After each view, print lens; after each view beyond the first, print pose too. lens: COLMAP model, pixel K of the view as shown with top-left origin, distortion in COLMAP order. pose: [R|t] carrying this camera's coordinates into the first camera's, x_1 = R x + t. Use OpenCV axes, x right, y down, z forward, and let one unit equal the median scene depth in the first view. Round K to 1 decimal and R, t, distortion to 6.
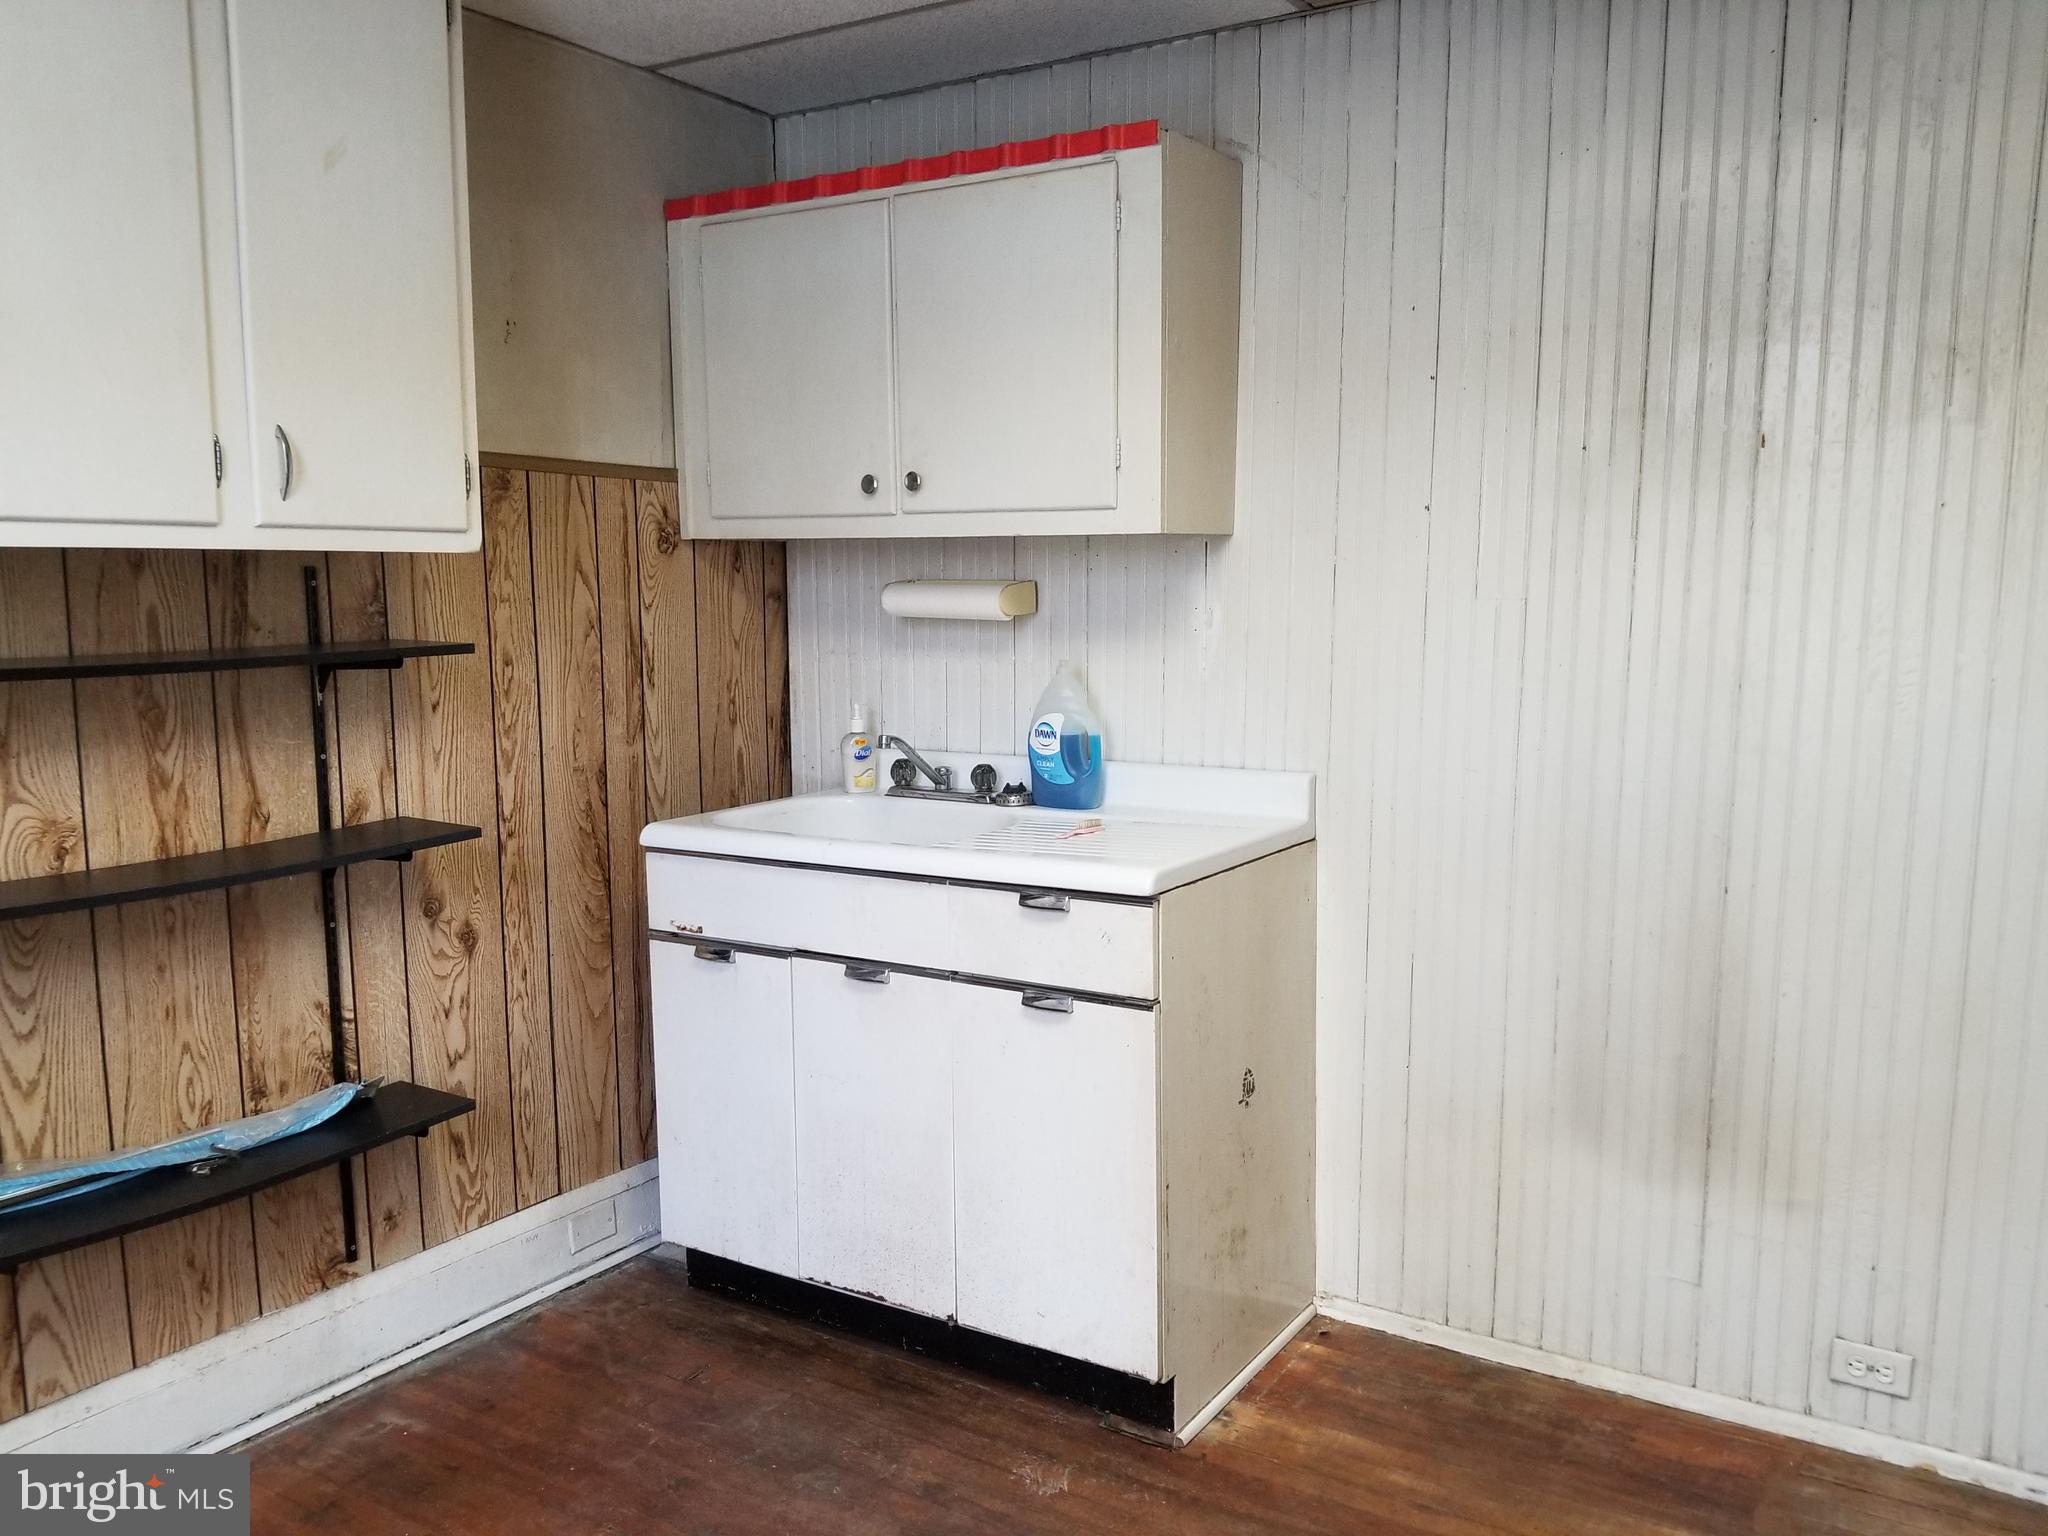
lens RADIAL K [[1609.7, 0, 1021.2], [0, 1609.7, 788.6], [0, 0, 1]] dist [0.071312, -0.126164]
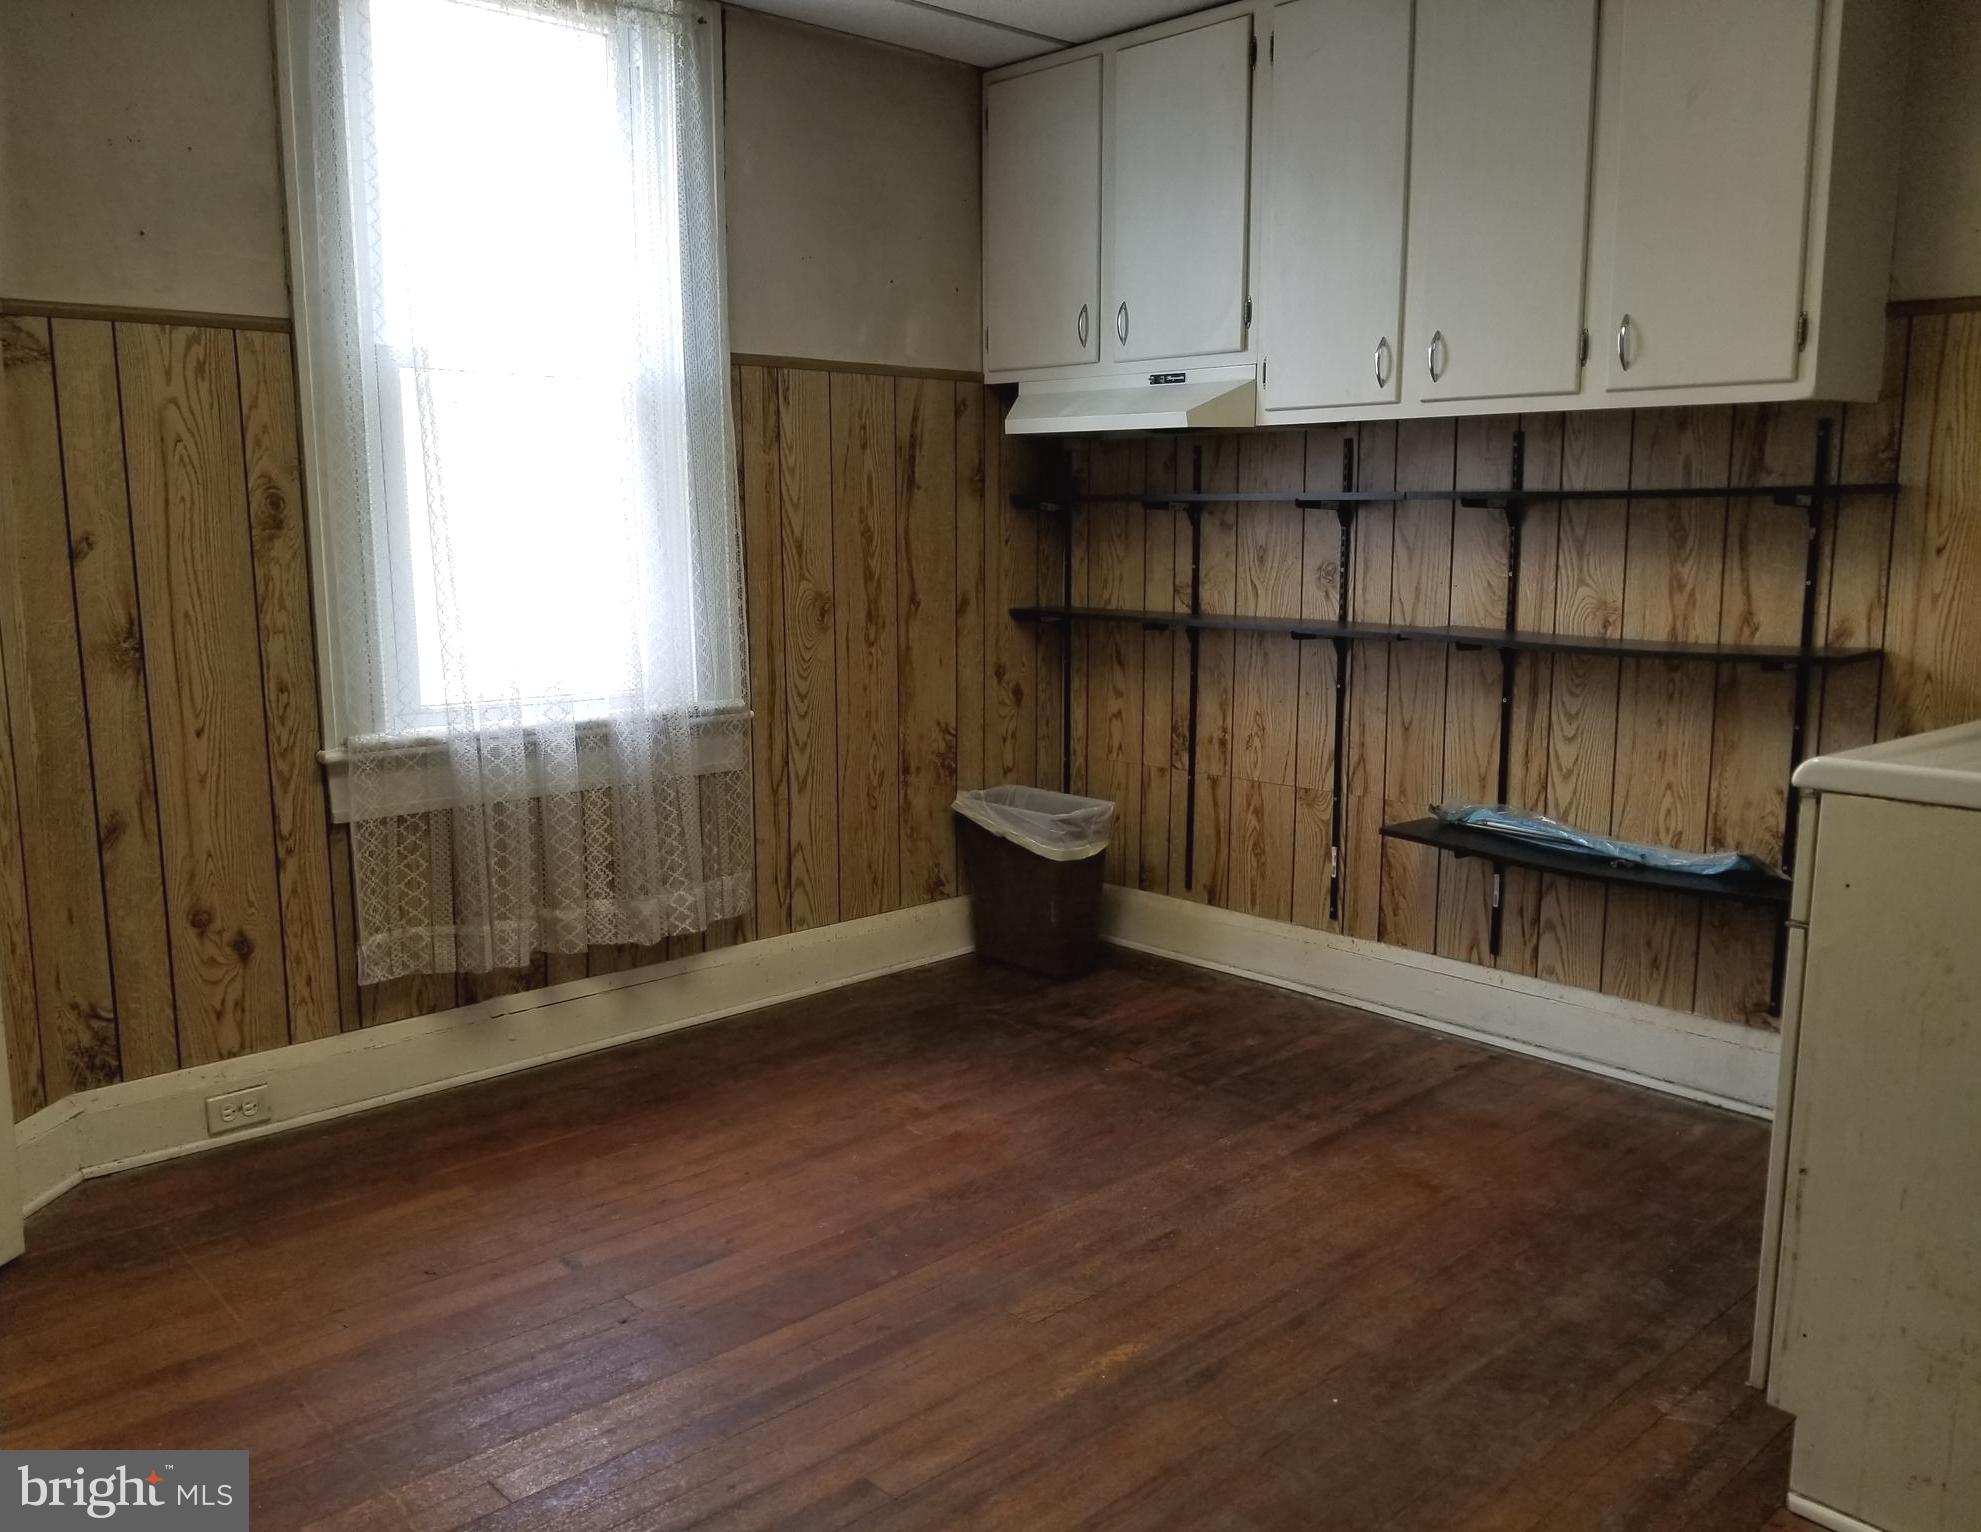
lens RADIAL K [[1630.3, 0, 988.1], [0, 1630.3, 763.7], [0, 0, 1]] dist [0.011073, -0.004850]
pose [[-0.269566, 0.155286, -0.950379, 0.909407], [-0.121637, 0.973517, 0.193568, -0.051098], [0.955269, 0.167781, -0.243539, 0.774270]]
